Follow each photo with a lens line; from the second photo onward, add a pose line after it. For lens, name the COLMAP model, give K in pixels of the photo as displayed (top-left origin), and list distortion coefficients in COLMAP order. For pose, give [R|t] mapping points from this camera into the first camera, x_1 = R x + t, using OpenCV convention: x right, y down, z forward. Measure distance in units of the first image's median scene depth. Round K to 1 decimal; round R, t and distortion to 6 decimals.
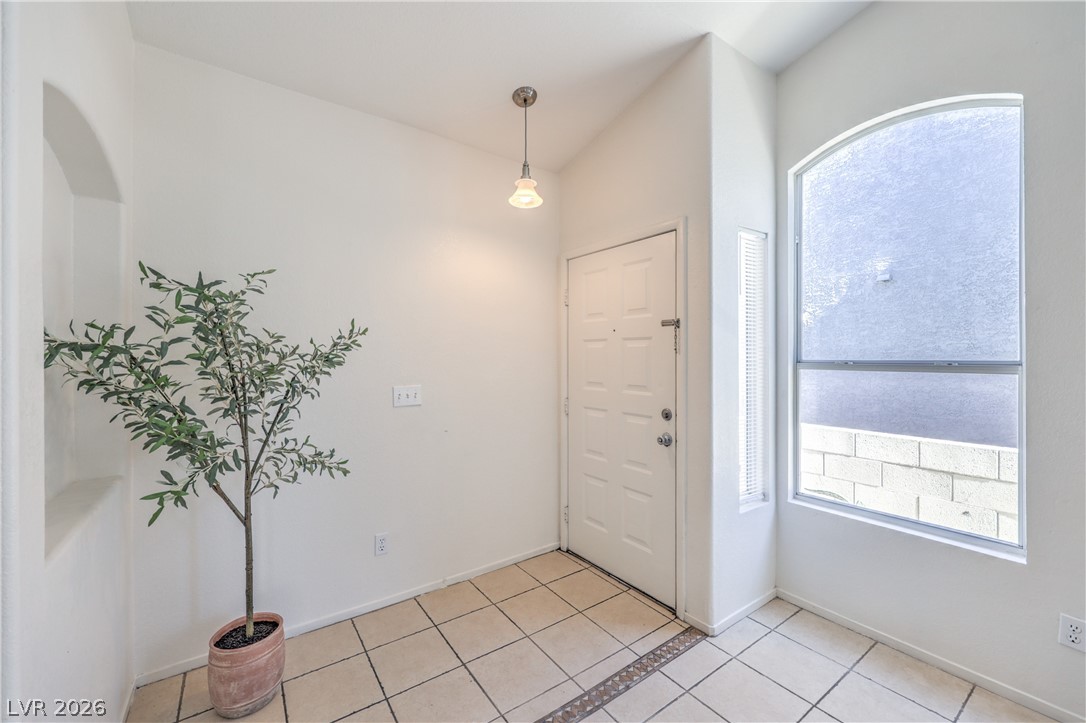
lens RADIAL K [[435.5, 0, 544.4], [0, 435.5, 356.8], [0, 0, 1]] dist [-0.003137, -0.000233]
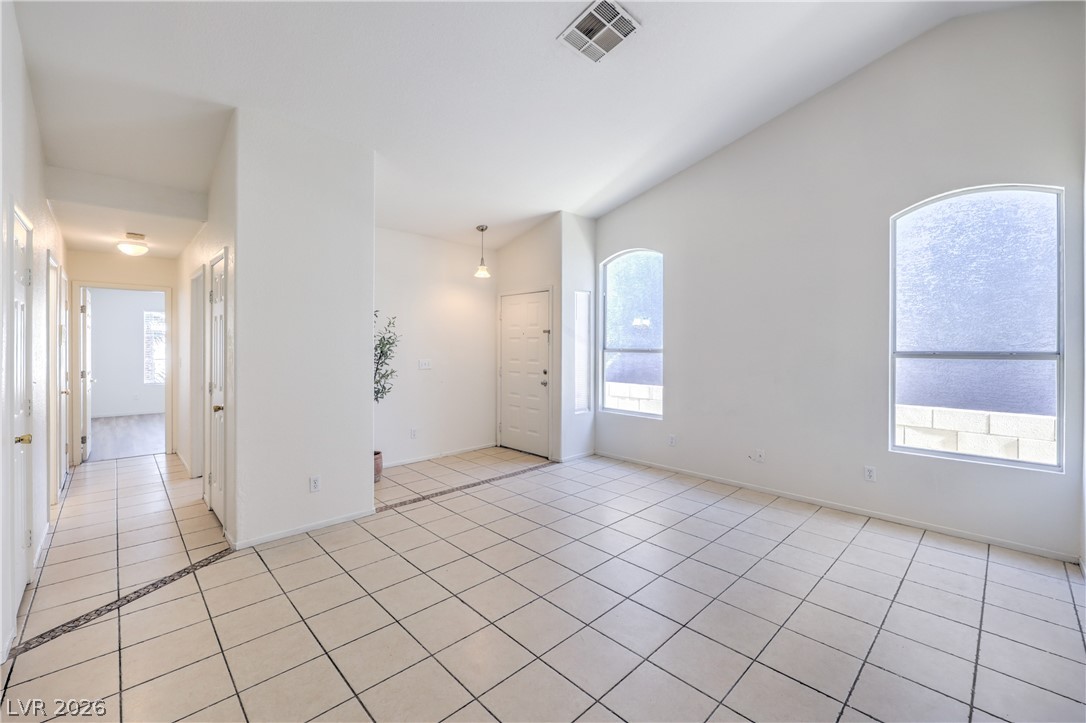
lens RADIAL K [[460.3, 0, 544.7], [0, 460.3, 344.8], [0, 0, 1]] dist [-0.049400, -0.000043]
pose [[0.988962, 0.003880, 0.148119, -0.071028], [-0.004030, 0.999992, 0.000712, -0.009513], [-0.148115, -0.001301, 0.988969, -1.304959]]
